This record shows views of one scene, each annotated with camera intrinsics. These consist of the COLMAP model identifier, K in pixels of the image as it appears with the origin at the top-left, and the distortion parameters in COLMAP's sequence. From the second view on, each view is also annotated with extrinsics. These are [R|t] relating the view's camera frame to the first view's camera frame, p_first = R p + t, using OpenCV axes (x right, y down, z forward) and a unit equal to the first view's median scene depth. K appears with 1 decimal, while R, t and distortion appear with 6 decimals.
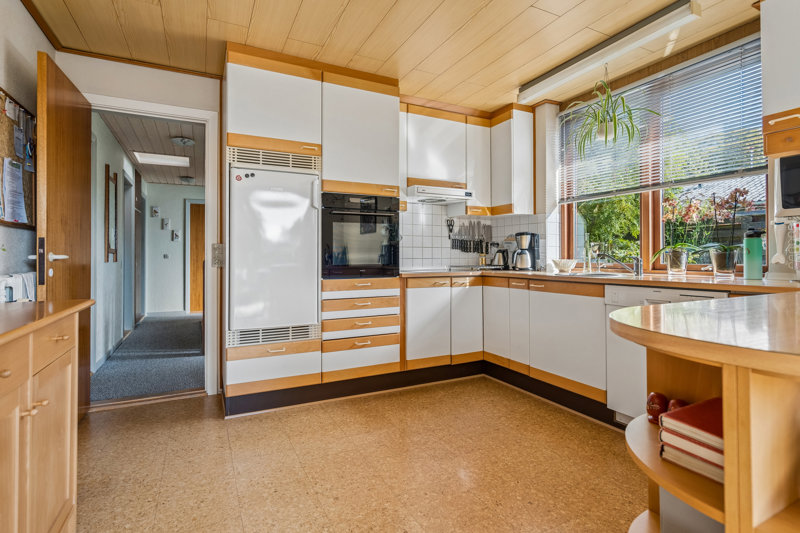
lens RADIAL K [[397.6, 0, 407.7], [0, 397.6, 250.3], [0, 0, 1]] dist [0.003450, 0.001381]
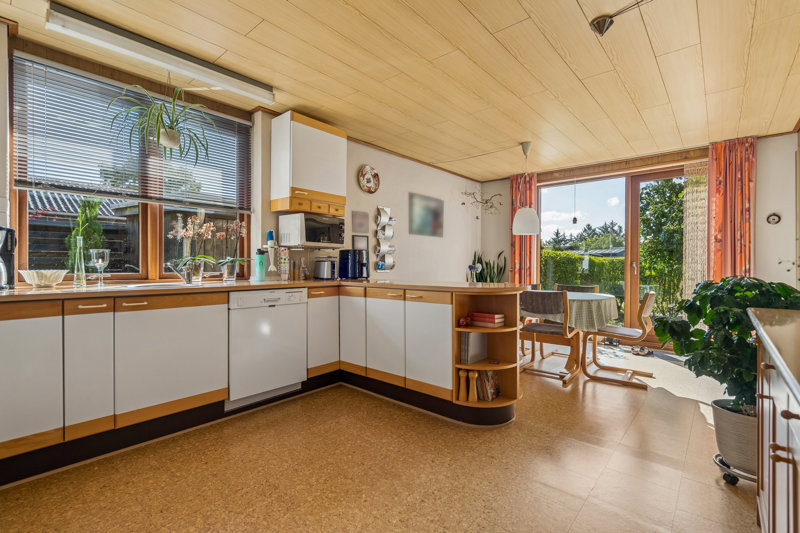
lens RADIAL K [[361.6, 0, 398.9], [0, 361.6, 265.7], [0, 0, 1]] dist [-0.002078, -0.000040]
pose [[-0.352884, 0.003291, 0.935661, -0.471086], [-0.016579, 0.999815, -0.009769, 0.011762], [-0.935520, -0.018960, -0.352764, 0.699016]]
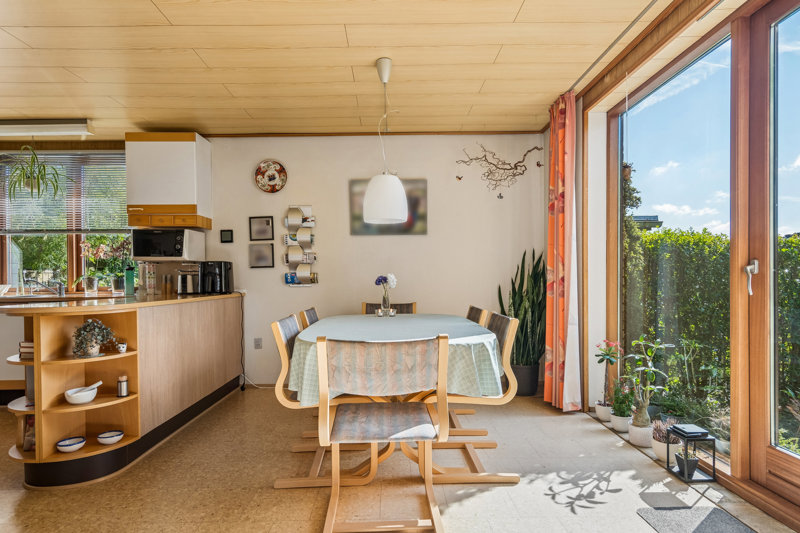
lens RADIAL K [[418.4, 0, 397.3], [0, 418.4, 287.3], [0, 0, 1]] dist [0.000455, 0.001620]
pose [[0.454654, -0.018314, 0.890480, -0.164273], [-0.007498, 0.999674, 0.024389, -0.008565], [-0.890637, -0.017766, 0.454368, -0.618797]]
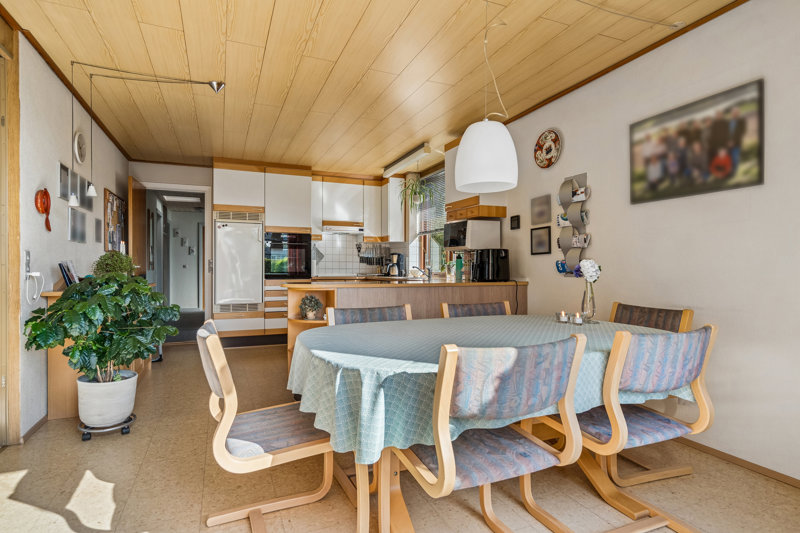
lens RADIAL K [[418.4, 0, 400.1], [0, 418.4, 271.1], [0, 0, 1]] dist [0.000455, 0.001620]
pose [[0.997418, 0.006937, -0.071485, 0.512616], [-0.005367, 0.999740, 0.022140, -0.011770], [0.071620, -0.021699, 0.997196, -0.834802]]
